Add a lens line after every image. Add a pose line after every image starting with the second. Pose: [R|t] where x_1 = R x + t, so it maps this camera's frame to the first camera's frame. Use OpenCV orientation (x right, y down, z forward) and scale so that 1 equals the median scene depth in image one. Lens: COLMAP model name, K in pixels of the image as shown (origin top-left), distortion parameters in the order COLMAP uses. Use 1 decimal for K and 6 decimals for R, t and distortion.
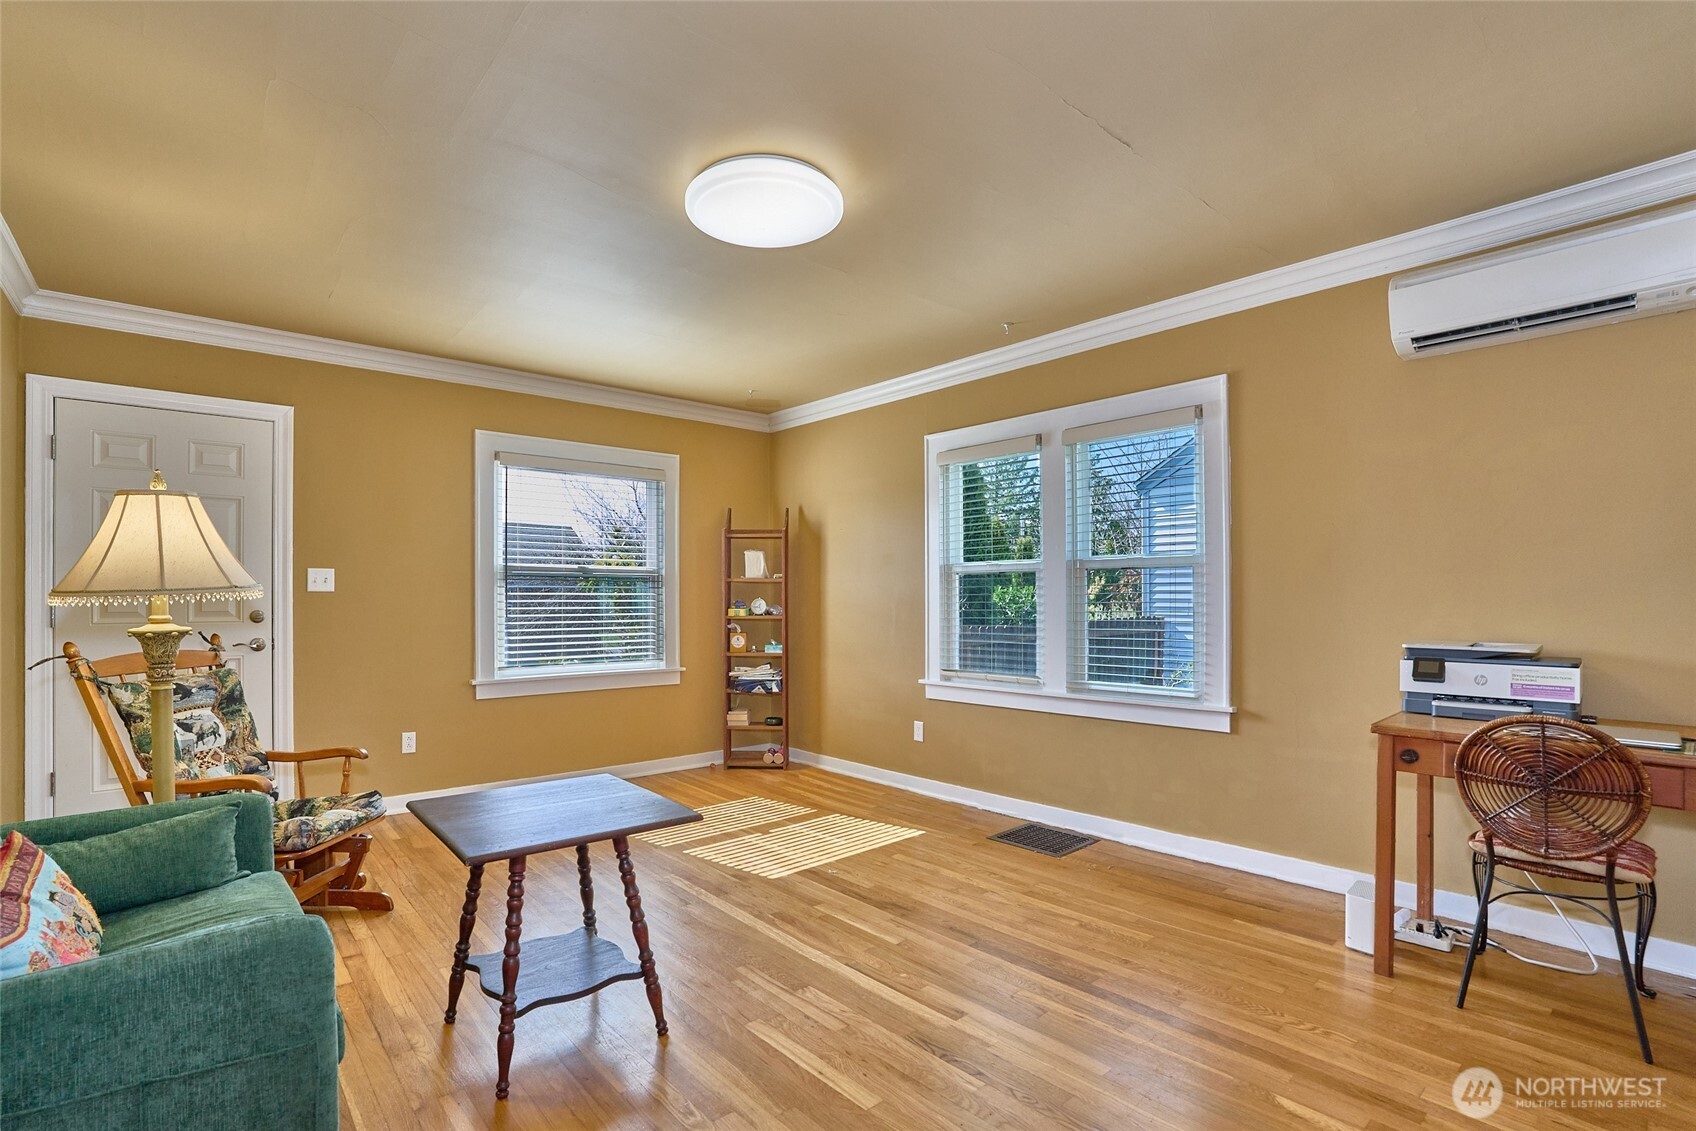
lens RADIAL K [[784.7, 0, 848.1], [0, 784.7, 592.4], [0, 0, 1]] dist [-0.000127, 0.000238]
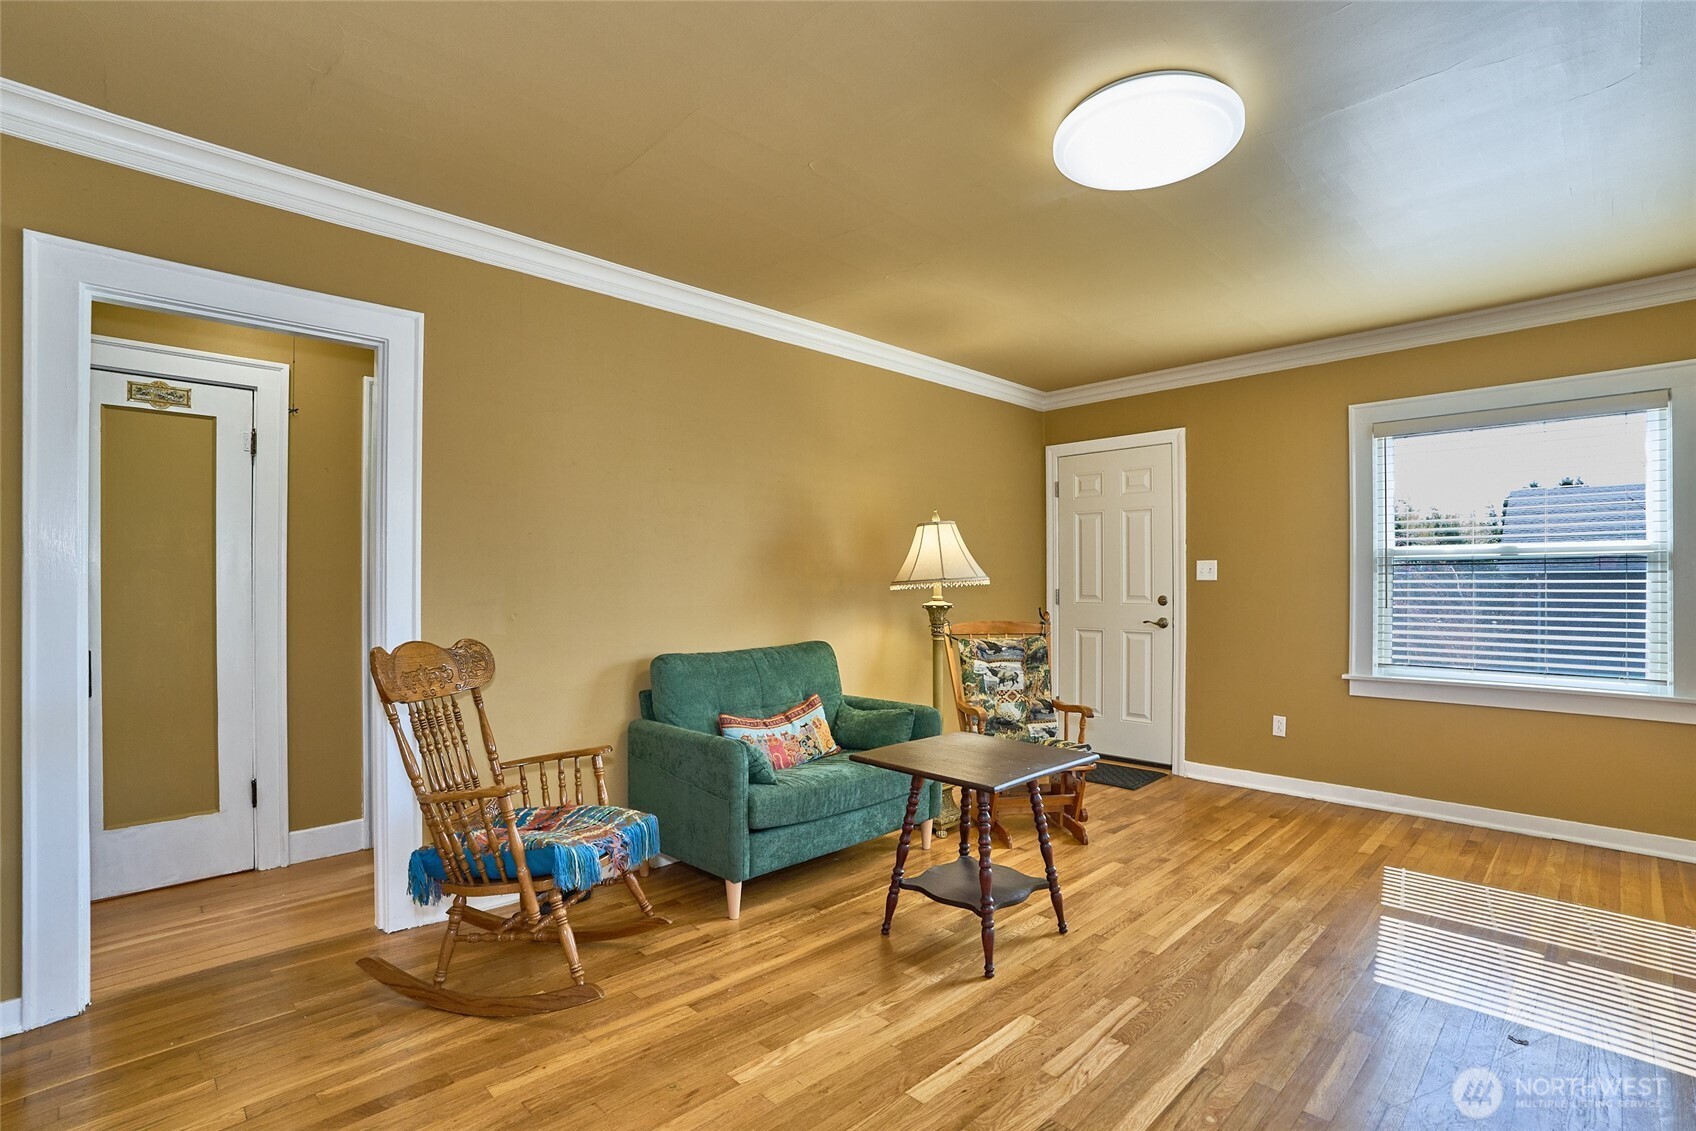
lens RADIAL K [[826.9, 0, 844.4], [0, 826.9, 526.2], [0, 0, 1]] dist [-0.111507, 0.070953]
pose [[0.131267, -0.069952, -0.988876, 0.631085], [0.004860, 0.997541, -0.069920, -0.000085], [0.991335, 0.004373, 0.131285, 0.456656]]
